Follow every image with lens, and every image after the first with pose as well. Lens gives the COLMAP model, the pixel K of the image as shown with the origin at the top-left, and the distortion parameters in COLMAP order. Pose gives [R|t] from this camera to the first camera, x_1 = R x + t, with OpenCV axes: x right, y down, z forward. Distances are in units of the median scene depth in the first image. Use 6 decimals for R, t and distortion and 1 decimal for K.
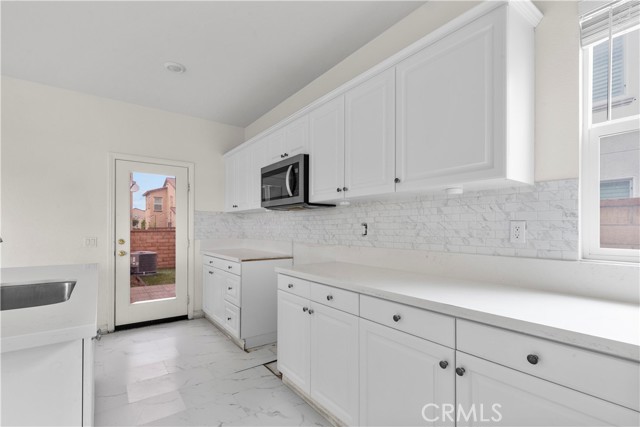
lens RADIAL K [[297.9, 0, 315.5], [0, 297.9, 228.5], [0, 0, 1]] dist [0.005564, 0.000421]
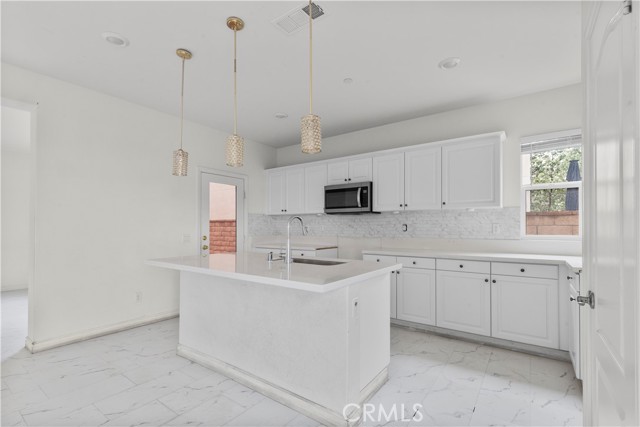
lens RADIAL K [[297.9, 0, 315.5], [0, 297.9, 228.5], [0, 0, 1]] dist [0.005564, 0.000421]
pose [[0.952001, -0.003948, 0.306068, -0.792970], [0.002226, 0.999980, 0.005975, -0.003544], [-0.306086, -0.005007, 0.951991, -0.446833]]
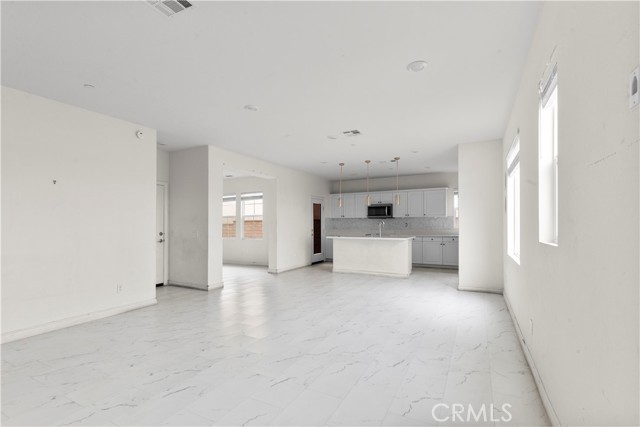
lens RADIAL K [[296.3, 0, 314.7], [0, 296.3, 222.9], [0, 0, 1]] dist [0.001140, 0.000051]
pose [[0.901089, -0.002666, 0.433627, -2.341843], [0.005369, 0.999973, -0.005008, -0.006712], [-0.433602, 0.006841, 0.901079, -1.760369]]
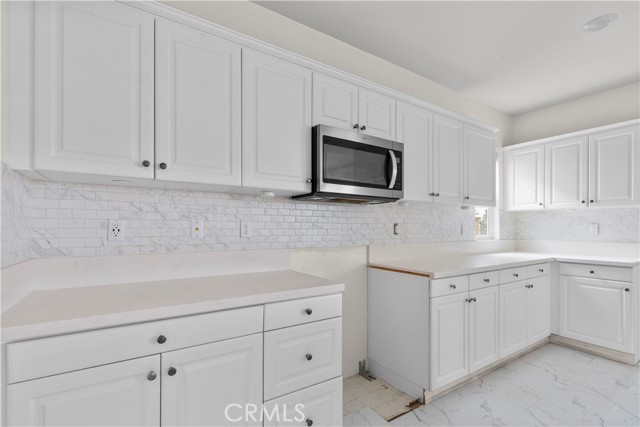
lens RADIAL K [[291.0, 0, 313.8], [0, 291.0, 229.1], [0, 0, 1]] dist [0.002794, 0.000186]
pose [[0.065008, -0.004029, 0.997877, -0.885157], [-0.003176, 0.999986, 0.004244, 0.000758], [-0.997880, -0.003445, 0.064994, 1.149385]]
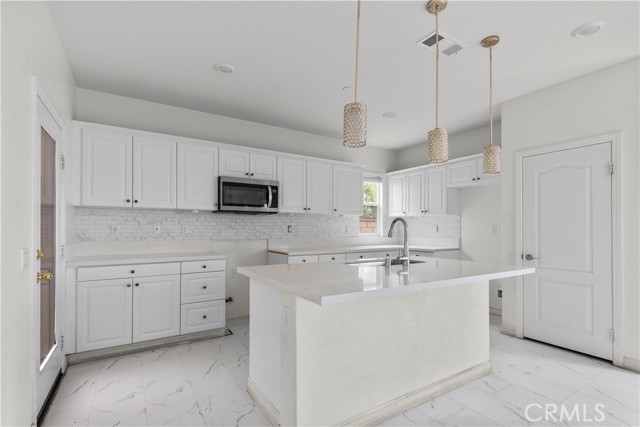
lens RADIAL K [[300.6, 0, 332.6], [0, 300.6, 227.6], [0, 0, 1]] dist [-0.000818, -0.000093]
pose [[0.036895, 0.001559, 0.999318, -1.562142], [-0.003197, 0.999994, -0.001442, -0.003351], [-0.999314, -0.003141, 0.036900, 0.618411]]
